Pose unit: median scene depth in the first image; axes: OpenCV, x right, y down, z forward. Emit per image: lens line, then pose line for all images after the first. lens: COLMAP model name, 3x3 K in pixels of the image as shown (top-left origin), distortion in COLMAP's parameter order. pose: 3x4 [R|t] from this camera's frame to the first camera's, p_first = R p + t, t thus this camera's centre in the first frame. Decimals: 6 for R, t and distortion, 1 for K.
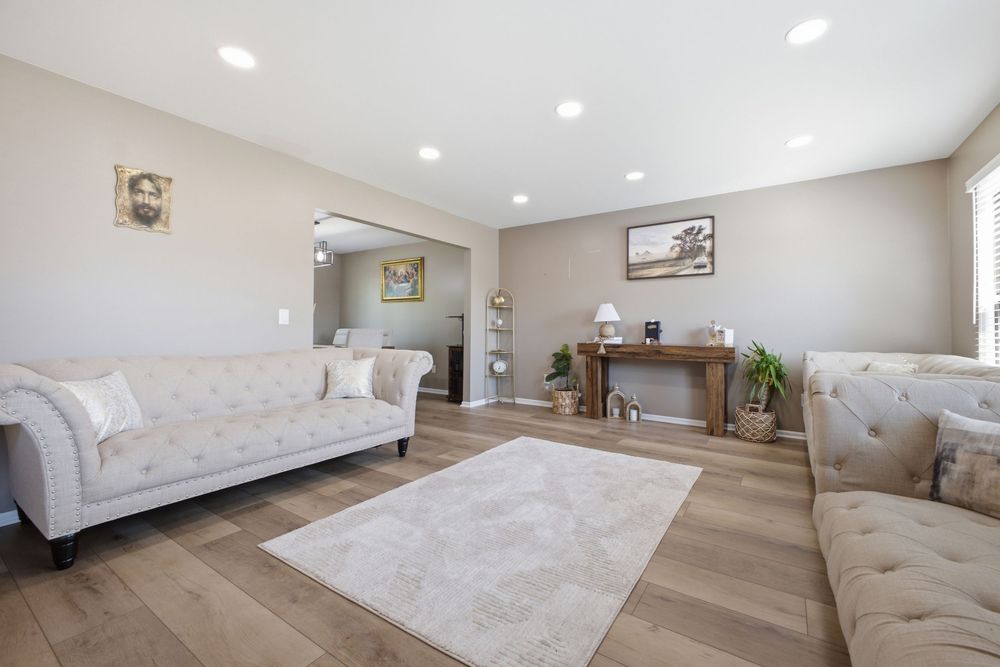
lens RADIAL K [[399.9, 0, 500.6], [0, 399.9, 331.5], [0, 0, 1]] dist [0.024399, -0.005041]
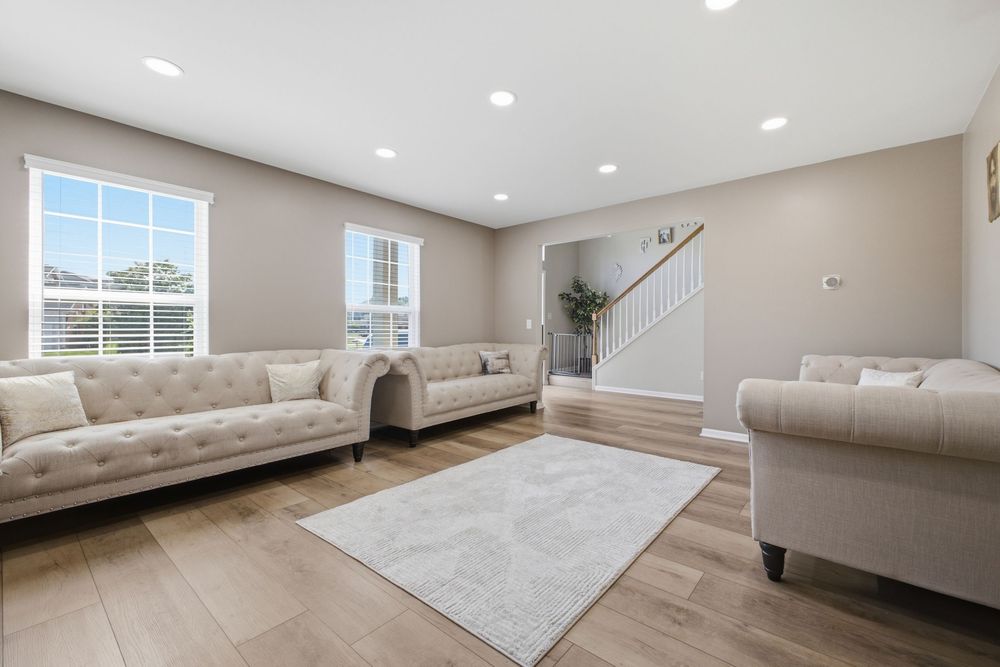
lens RADIAL K [[444.3, 0, 501.2], [0, 444.3, 326.9], [0, 0, 1]] dist [0.030086, 0.000024]
pose [[-0.995440, -0.007441, 0.095097, 0.038981], [-0.007260, 0.999971, 0.002242, -0.011631], [-0.095111, 0.001541, -0.995465, 1.190550]]
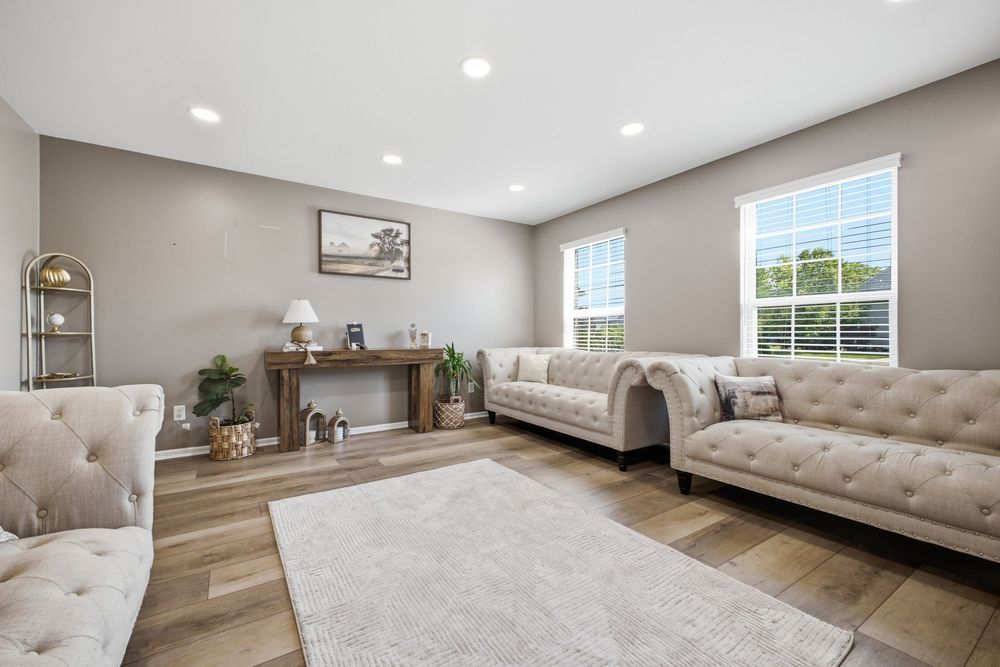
lens RADIAL K [[415.3, 0, 493.3], [0, 415.3, 335.9], [0, 0, 1]] dist [0.026205, -0.000347]
pose [[0.405860, -0.012144, 0.913855, -0.354635], [0.007520, 0.999922, 0.009948, -0.005050], [-0.913904, 0.002834, 0.405920, 0.351581]]
